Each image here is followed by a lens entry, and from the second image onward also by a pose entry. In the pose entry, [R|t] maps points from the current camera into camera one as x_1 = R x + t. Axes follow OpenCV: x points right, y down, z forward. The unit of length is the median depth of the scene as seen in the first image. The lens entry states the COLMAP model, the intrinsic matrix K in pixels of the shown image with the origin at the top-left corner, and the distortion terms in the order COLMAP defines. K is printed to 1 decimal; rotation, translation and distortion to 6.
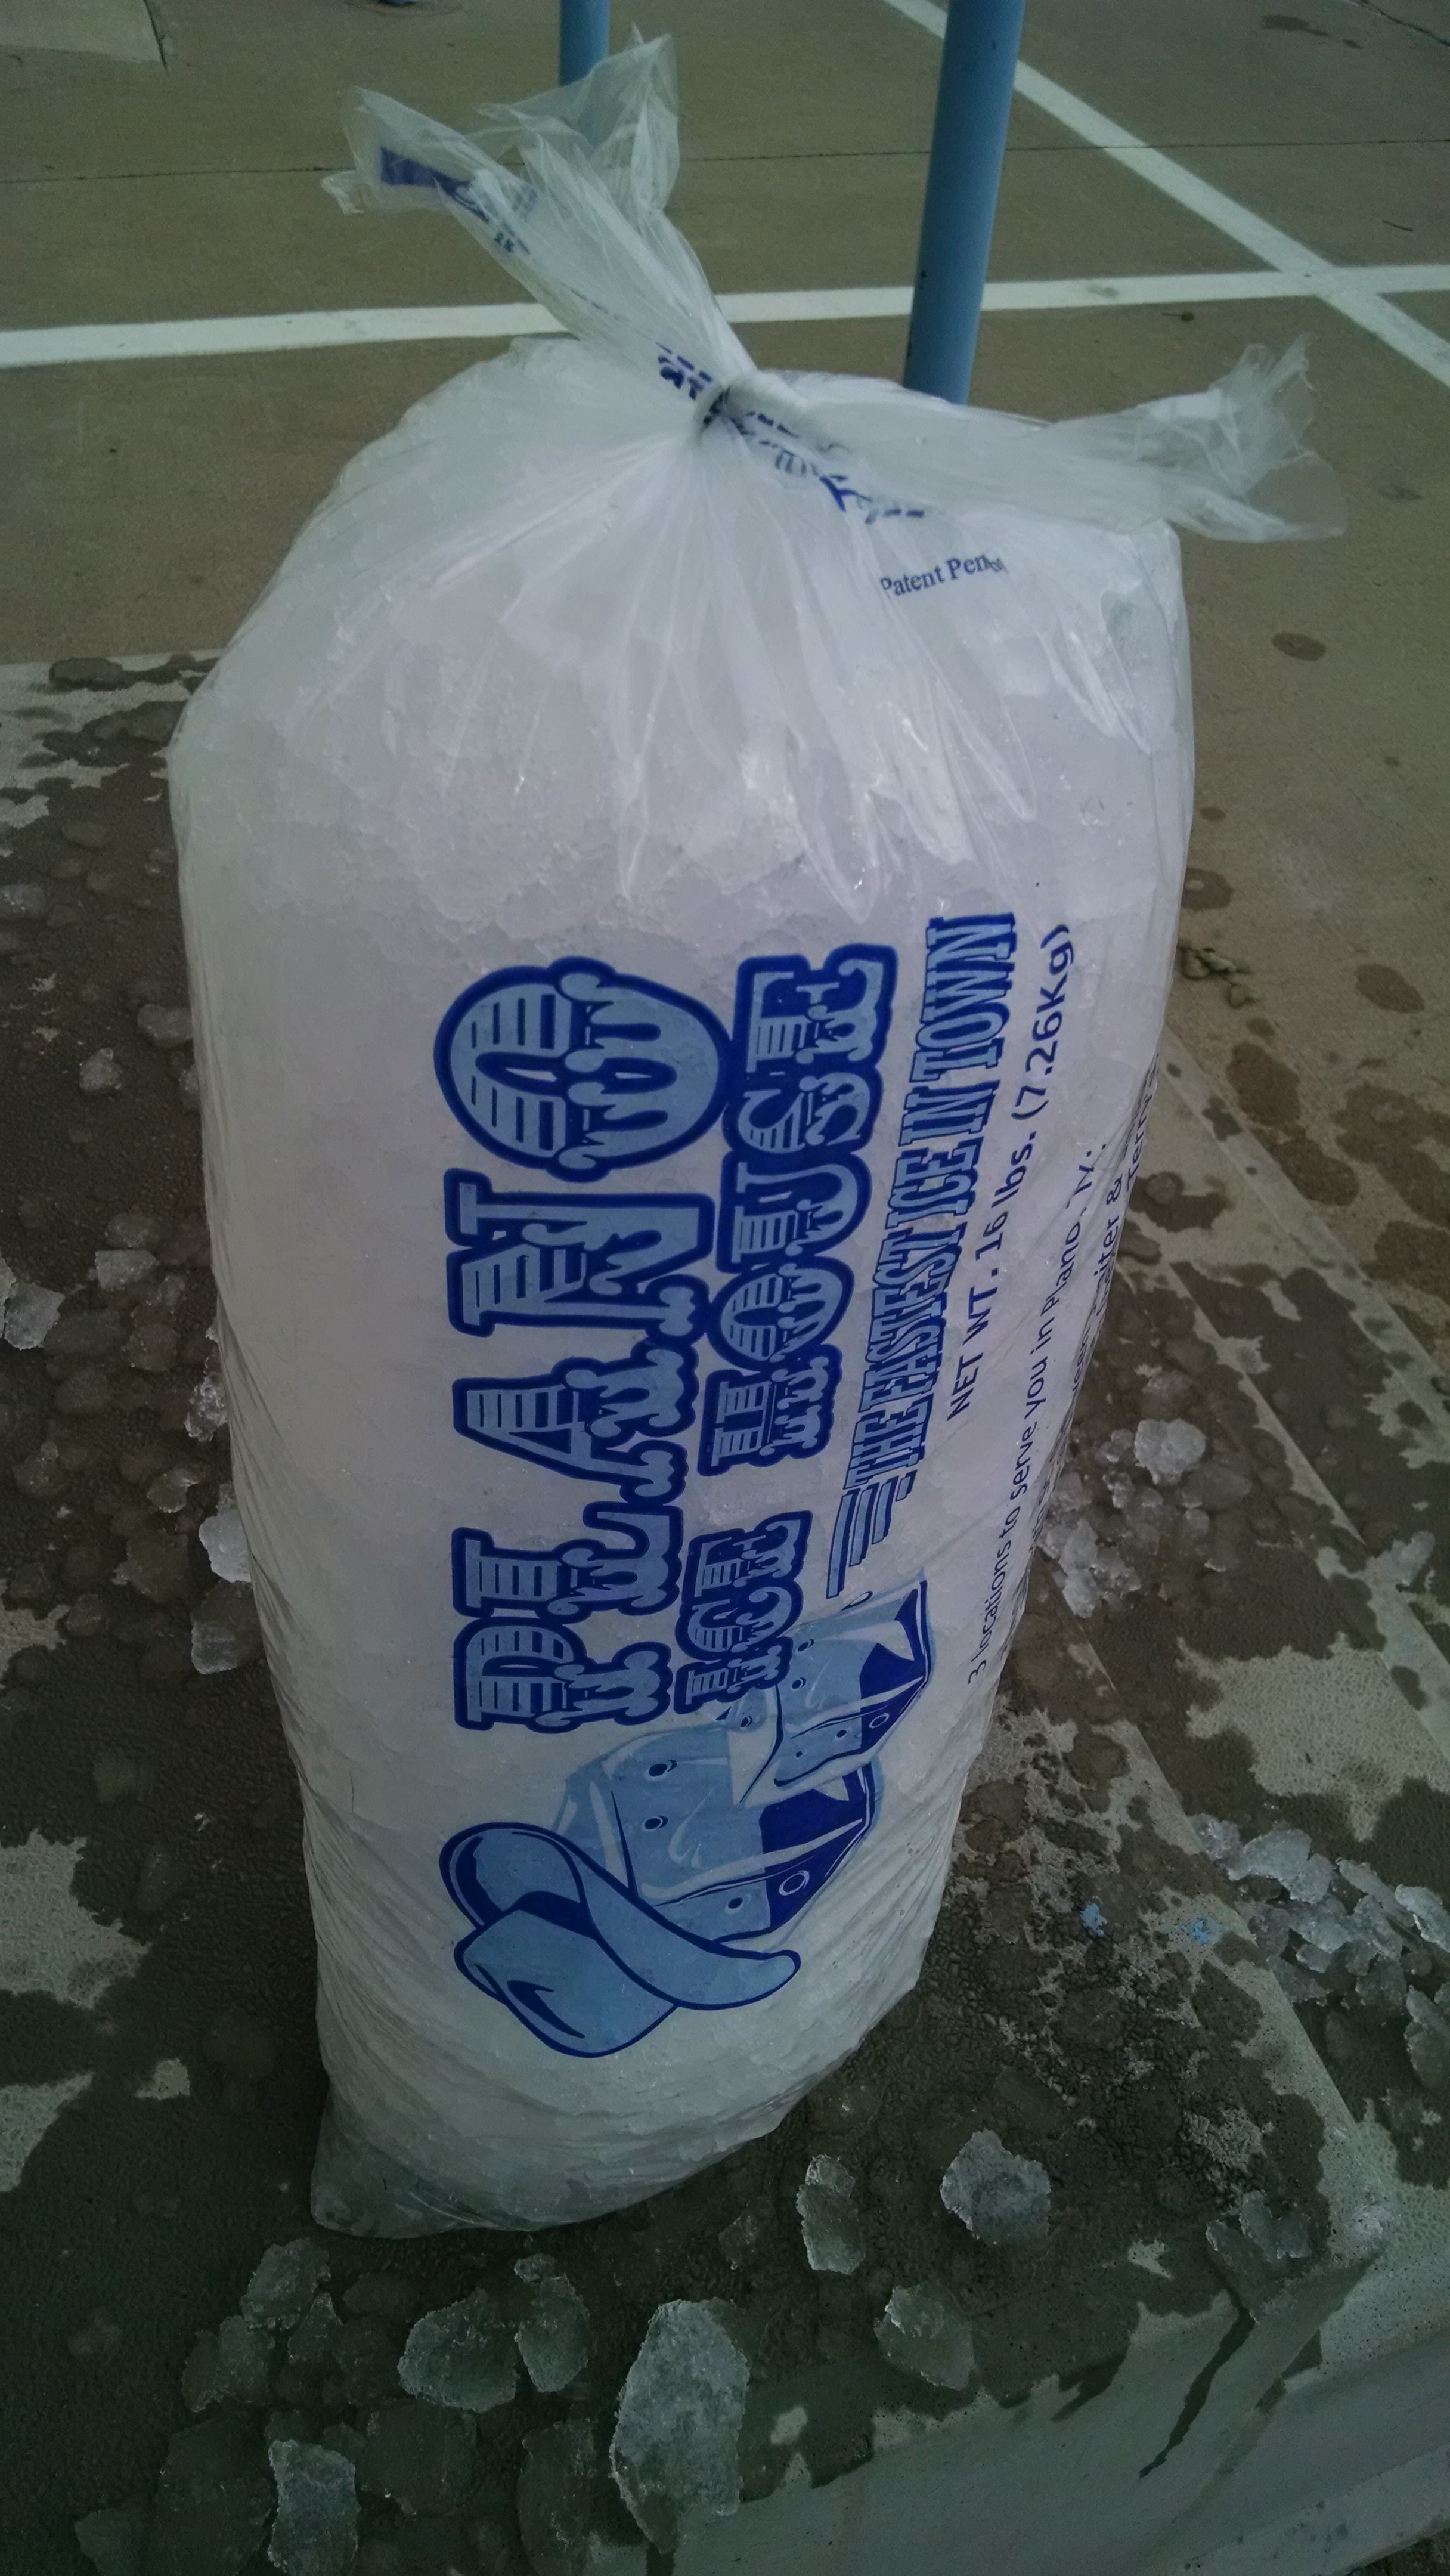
lens RADIAL K [[1929.8, 0, 698.2], [0, 1929.8, 1297.8], [0, 0, 1]] dist [0.051871, -0.116708]
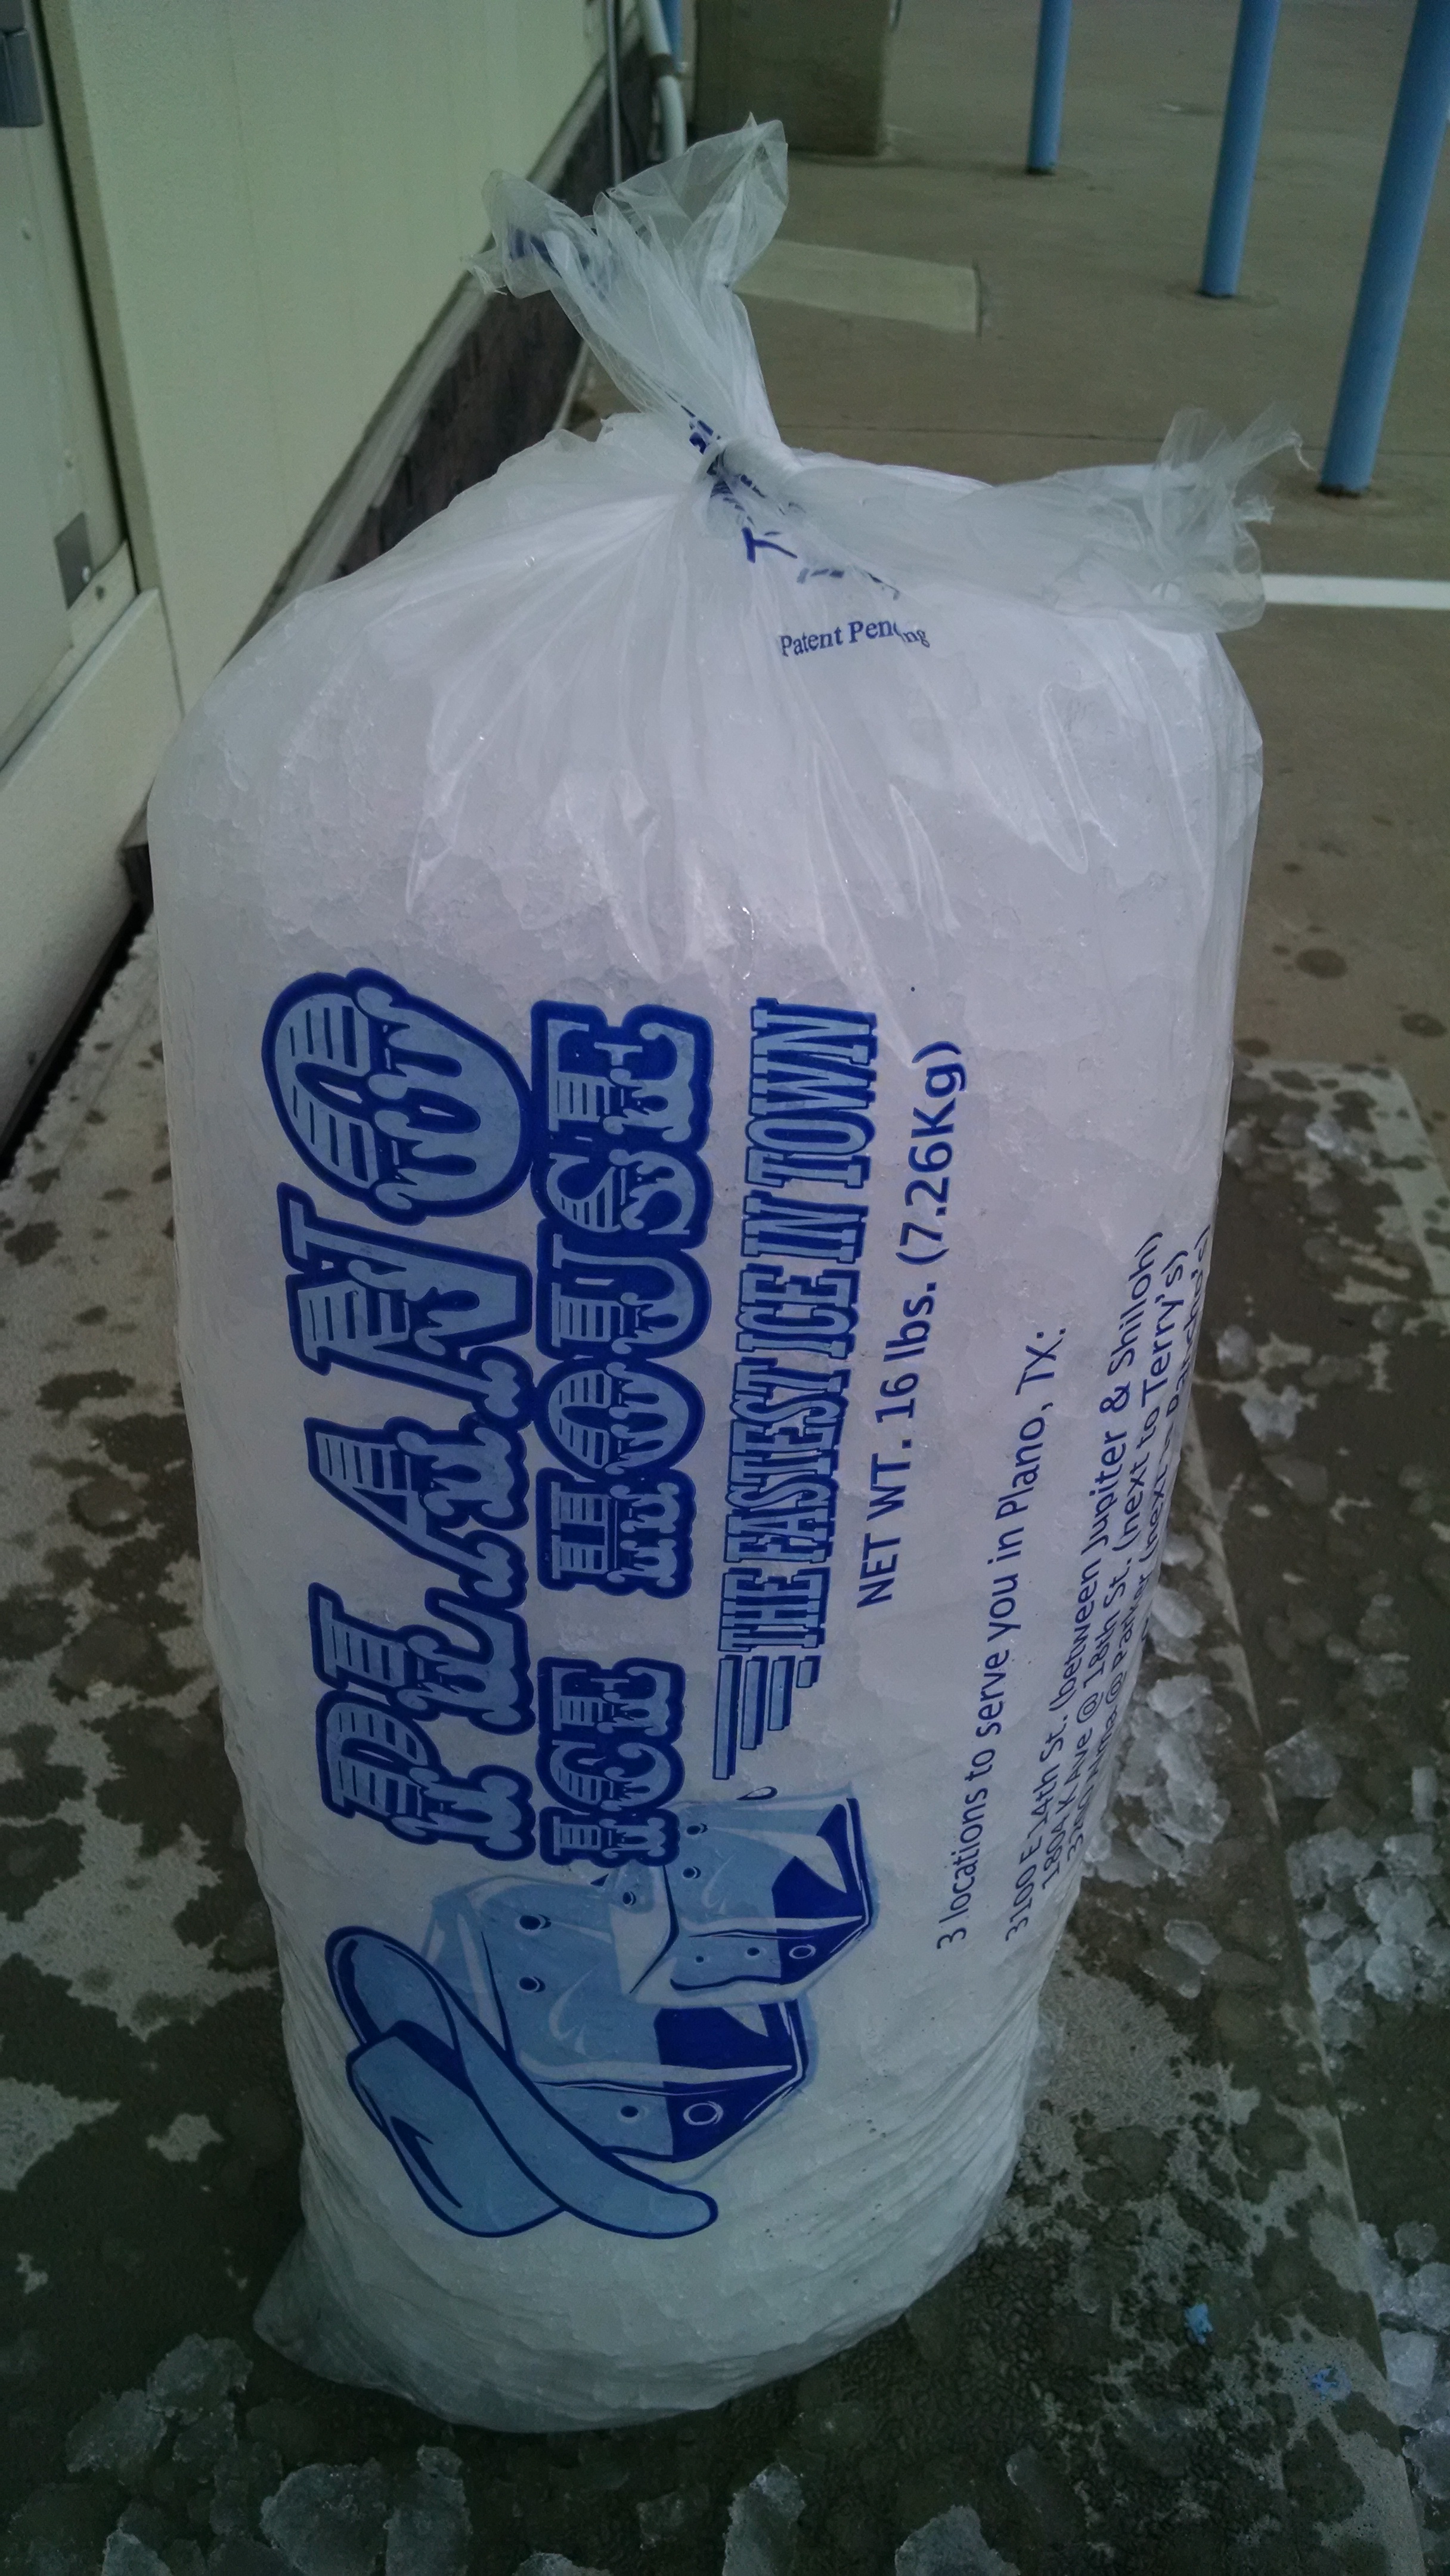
lens RADIAL K [[1948.6, 0, 700.7], [0, 1948.6, 1296.3], [0, 0, 1]] dist [0.032955, -0.089449]
pose [[0.928526, 0.196557, -0.314967, 0.330192], [-0.233722, 0.968621, -0.084540, 0.018740], [0.288467, 0.152112, 0.945330, 0.119911]]
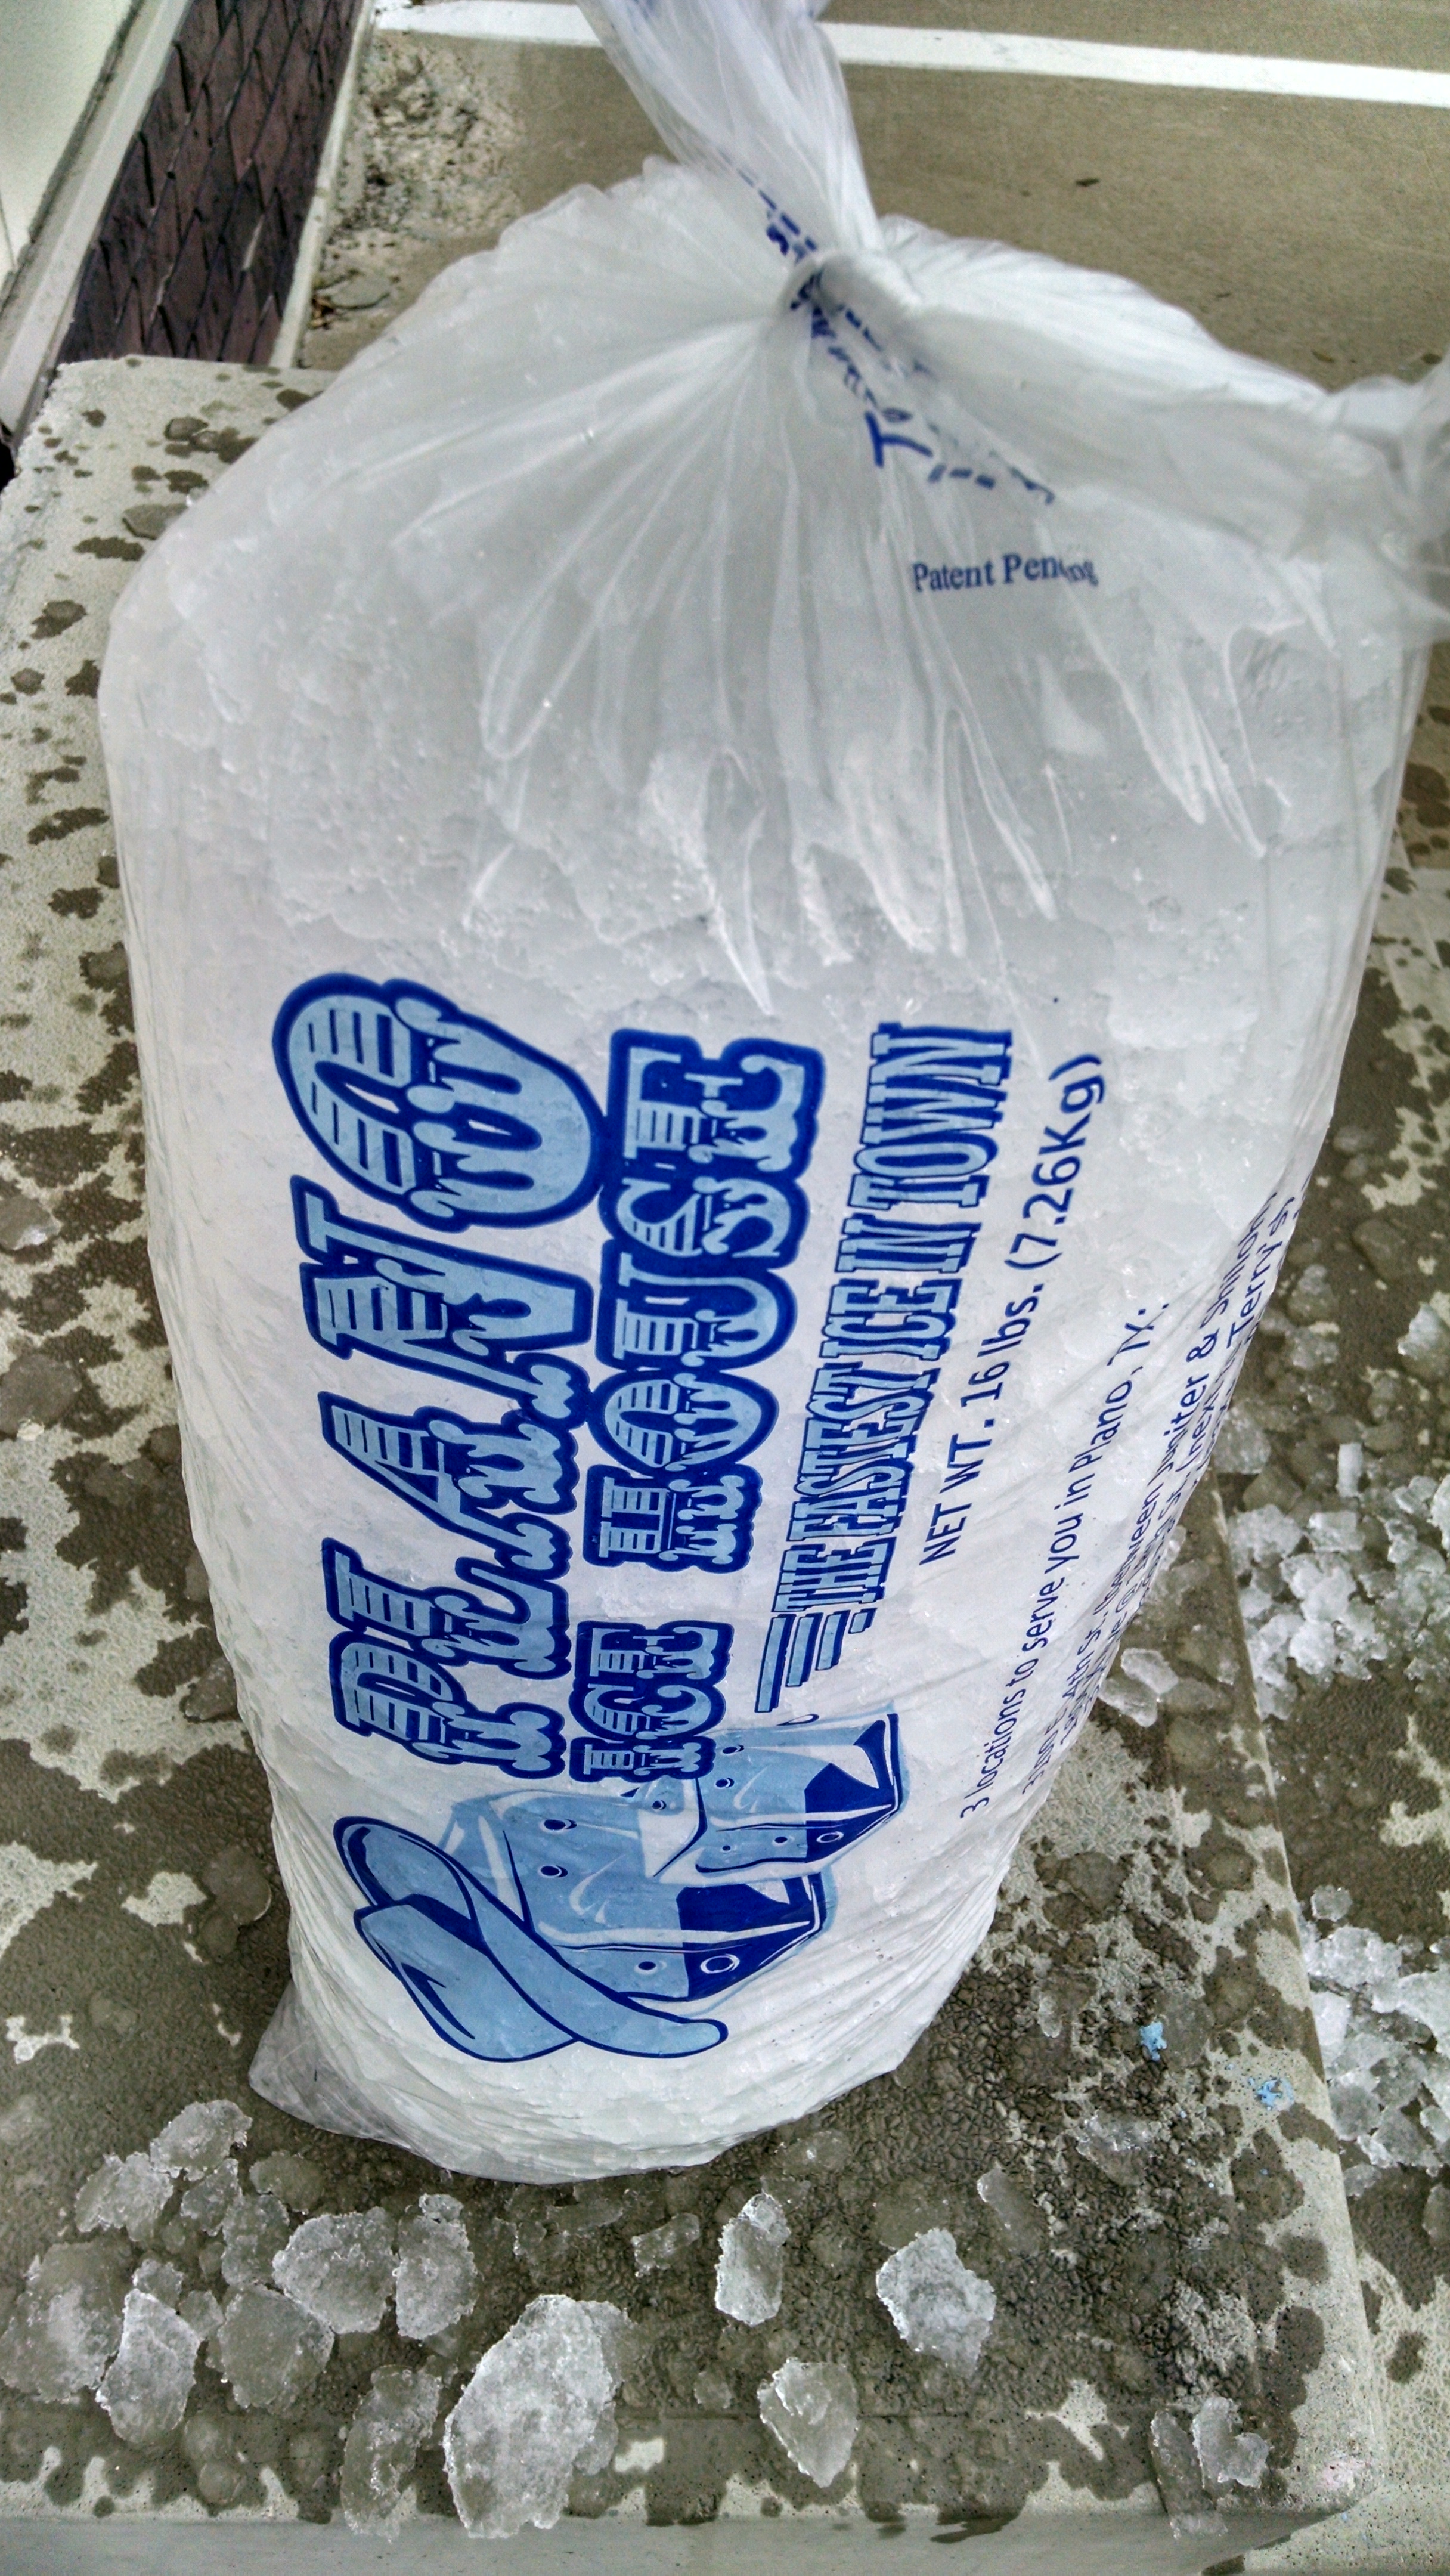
lens RADIAL K [[1948.5, 0, 699.4], [0, 1948.5, 1295.8], [0, 0, 1]] dist [0.060714, -0.137549]
pose [[0.946159, 0.250537, -0.204975, 0.191156], [-0.228237, 0.965364, 0.126410, -0.138980], [0.229546, -0.072821, 0.970570, 0.180532]]
